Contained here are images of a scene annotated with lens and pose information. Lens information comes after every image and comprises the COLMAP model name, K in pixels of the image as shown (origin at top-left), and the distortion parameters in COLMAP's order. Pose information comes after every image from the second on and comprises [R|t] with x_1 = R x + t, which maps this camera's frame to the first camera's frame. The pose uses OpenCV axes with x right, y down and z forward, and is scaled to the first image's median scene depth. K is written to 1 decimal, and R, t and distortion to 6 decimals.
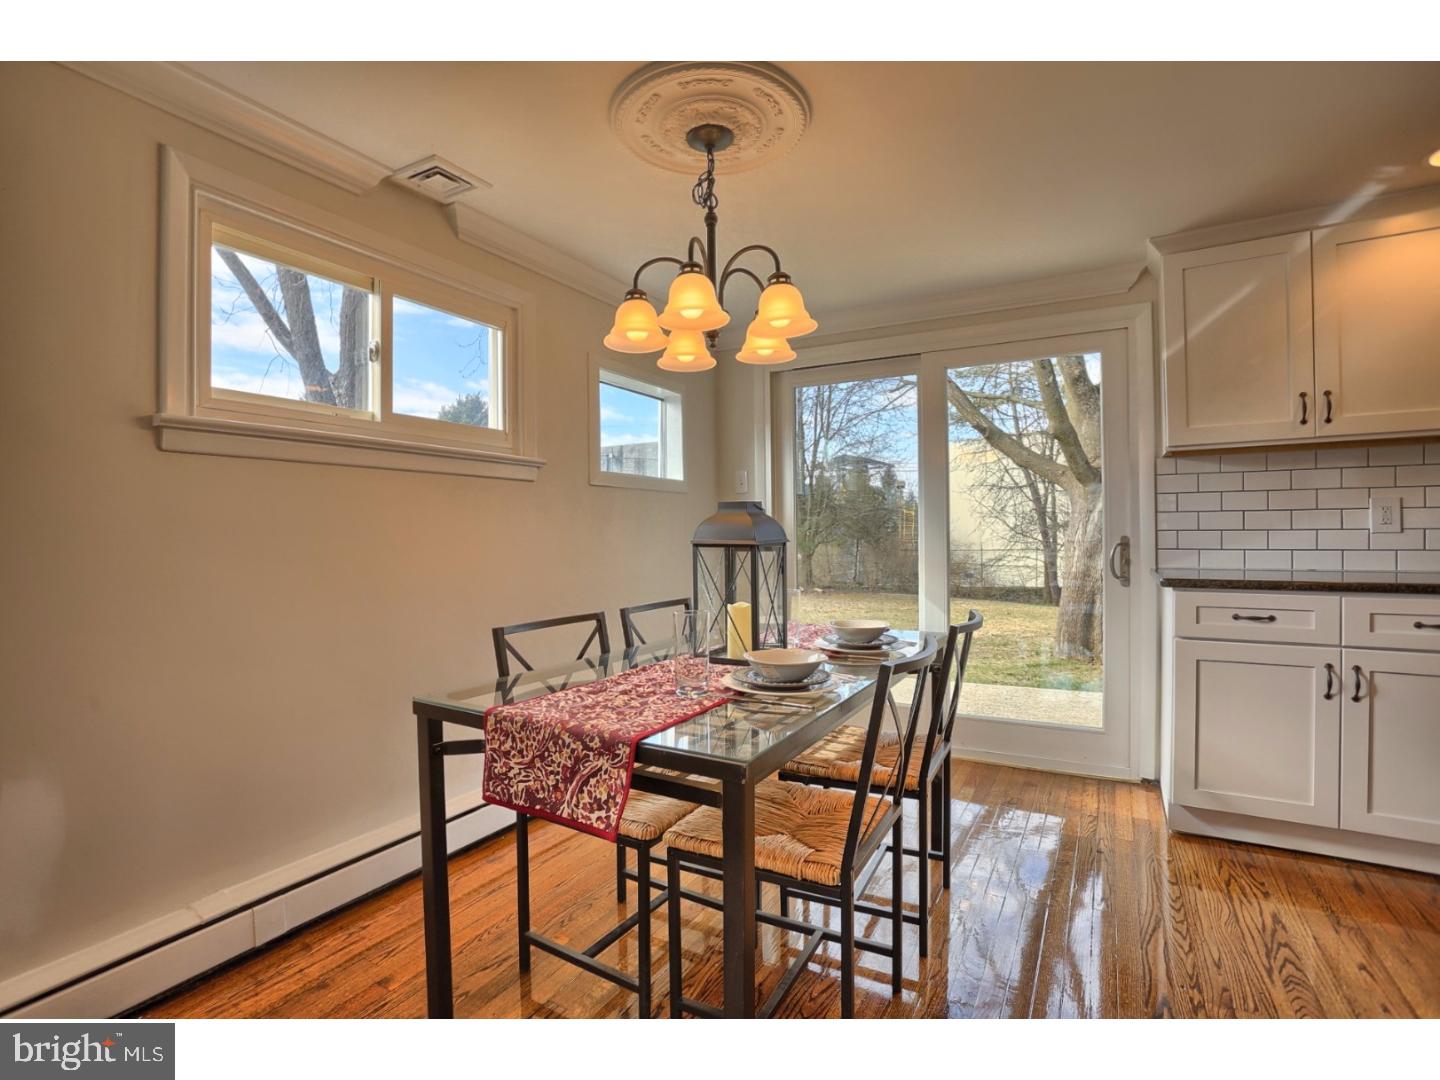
lens RADIAL K [[685.7, 0, 705.9], [0, 685.7, 532.0], [0, 0, 1]] dist [-0.022433, 0.000326]
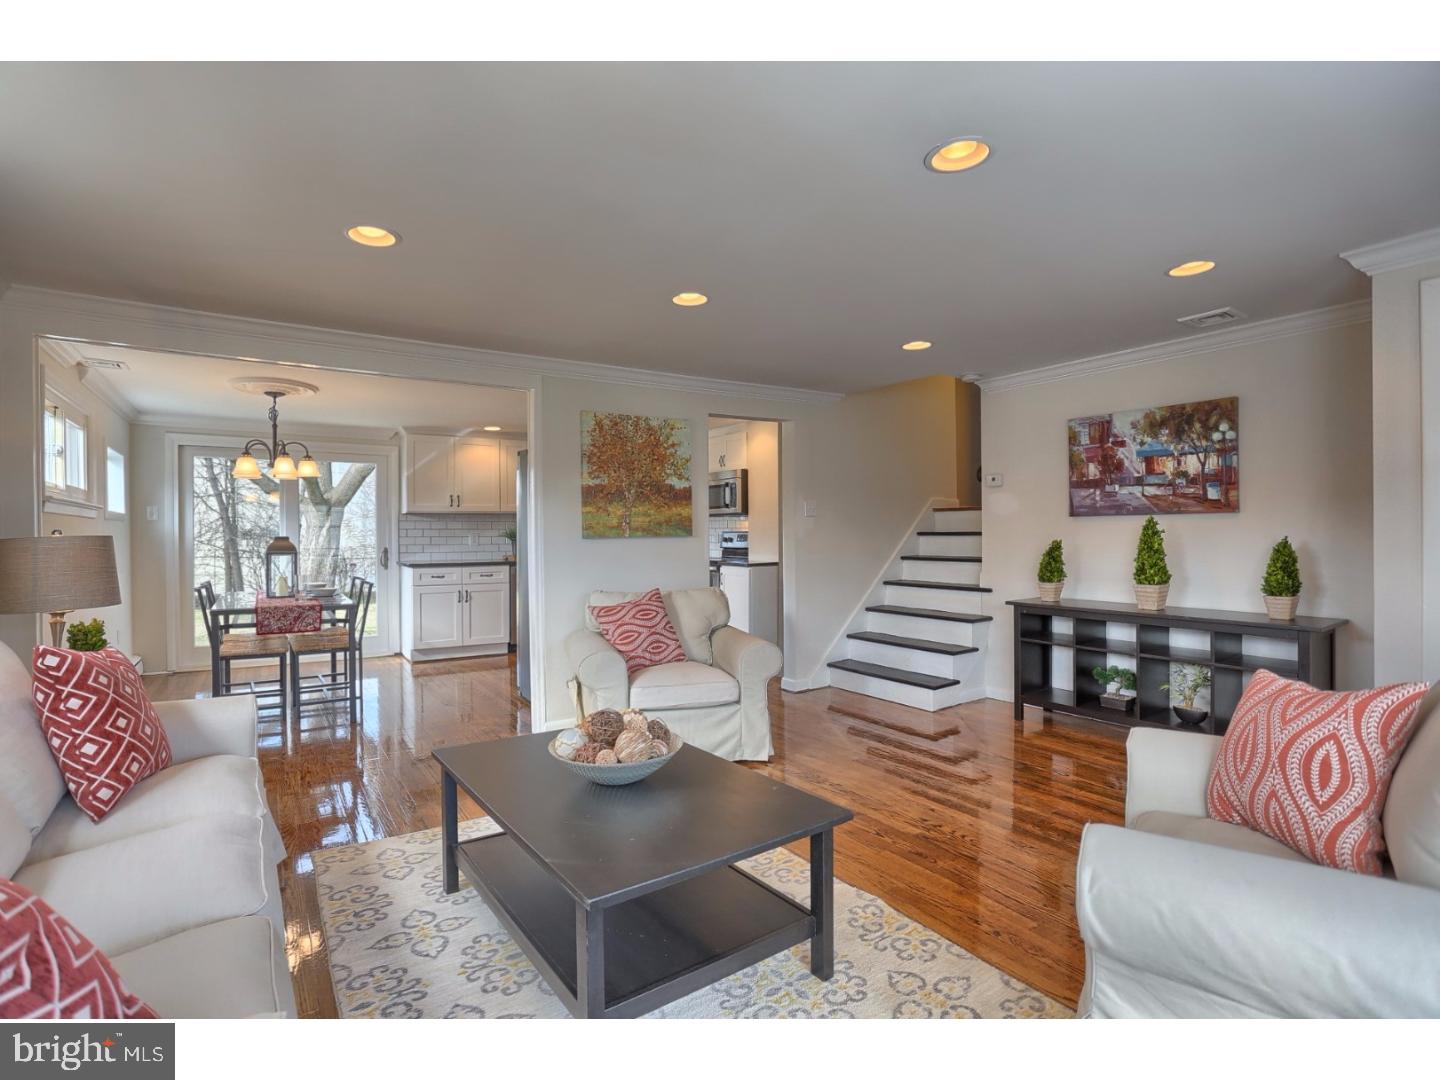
lens RADIAL K [[685.7, 0, 710.9], [0, 685.7, 536.3], [0, 0, 1]] dist [-0.022433, 0.000326]
pose [[0.437043, 0.006066, 0.899420, -1.182270], [-0.003417, 0.999981, -0.005084, -0.028610], [-0.899434, -0.000852, 0.437055, -1.197198]]
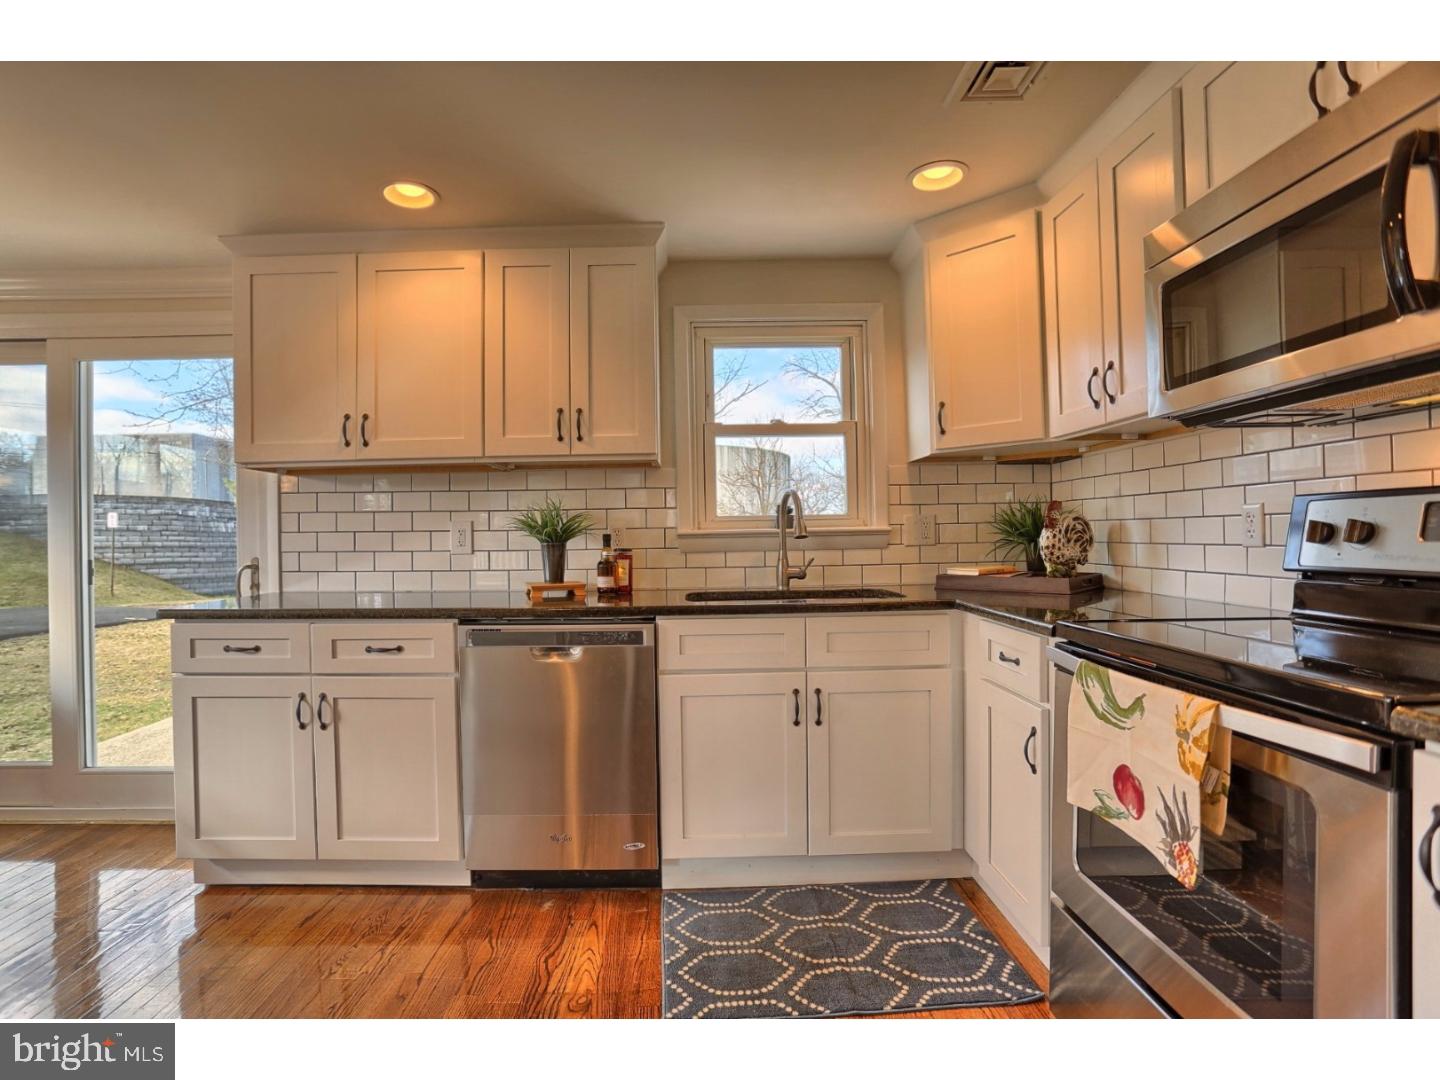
lens RADIAL K [[685.7, 0, 719.5], [0, 685.7, 534.4], [0, 0, 1]] dist [-0.022433, 0.000326]
pose [[0.872725, 0.000349, 0.488212, 0.891638], [0.002420, 0.999984, -0.005041, -0.025188], [-0.488206, 0.005581, 0.872710, -0.144205]]
